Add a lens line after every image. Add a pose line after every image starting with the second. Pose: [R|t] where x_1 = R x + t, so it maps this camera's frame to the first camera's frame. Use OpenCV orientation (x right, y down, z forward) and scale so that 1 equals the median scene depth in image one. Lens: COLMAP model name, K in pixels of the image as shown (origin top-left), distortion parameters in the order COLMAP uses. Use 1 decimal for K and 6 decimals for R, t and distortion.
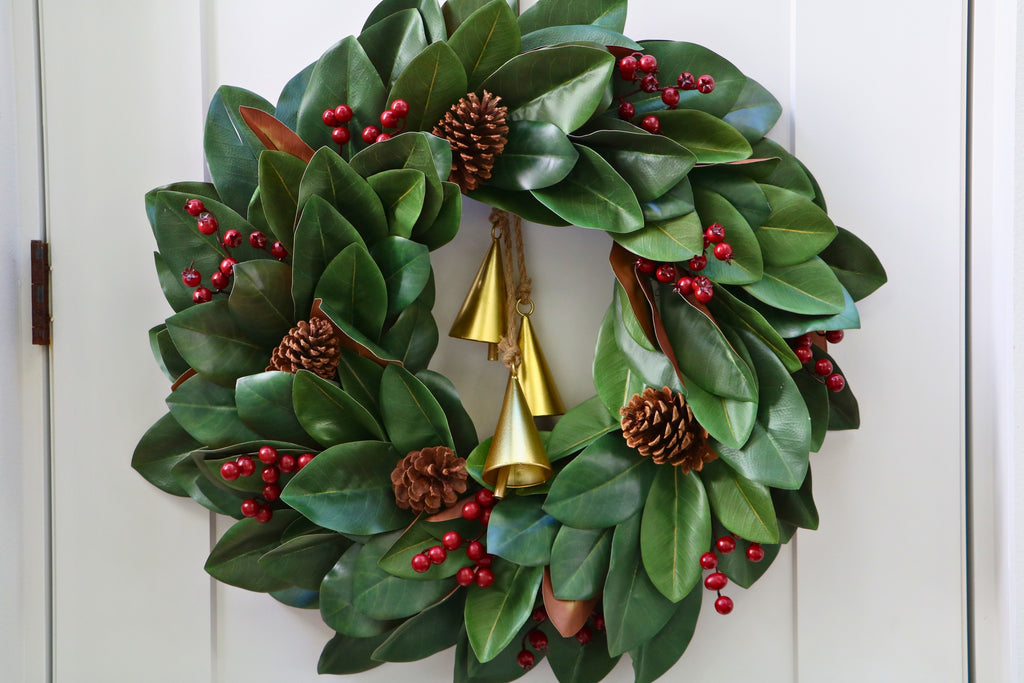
lens RADIAL K [[1894.7, 0, 514.0], [0, 1894.7, 356.5], [0, 0, 1]] dist [0.122026, 0.041171]
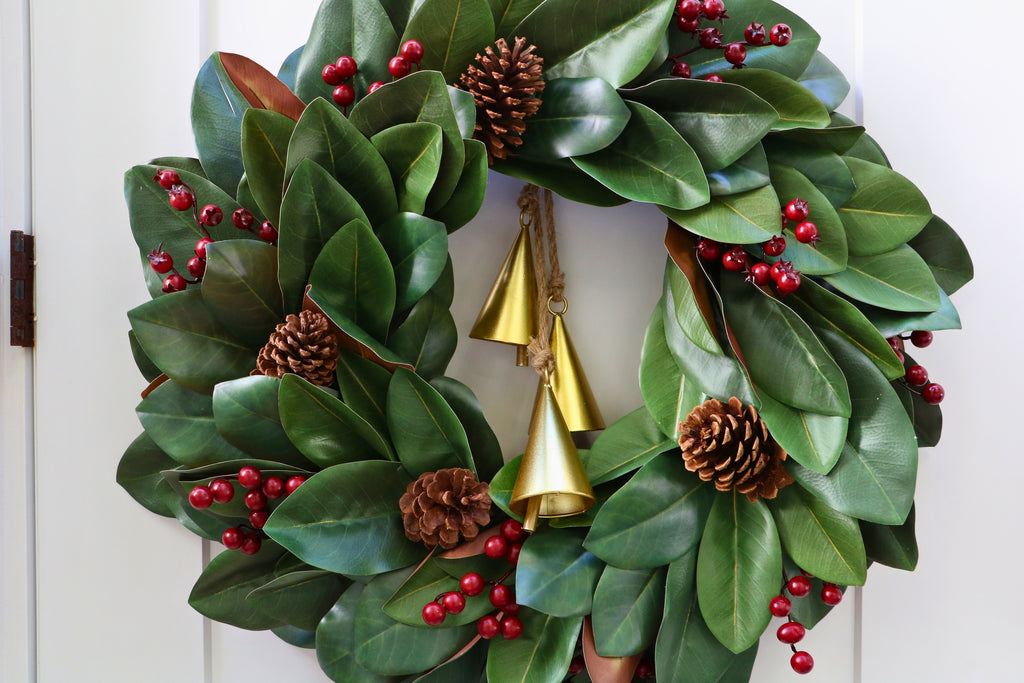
lens RADIAL K [[1055.1, 0, 510.0], [0, 1055.1, 358.0], [0, 0, 1]] dist [-0.128309, 0.161404]
pose [[0.999936, 0.006636, 0.009161, -0.021133], [-0.006424, 0.999718, -0.022875, 0.009806], [-0.009310, 0.022814, 0.999696, 0.544055]]
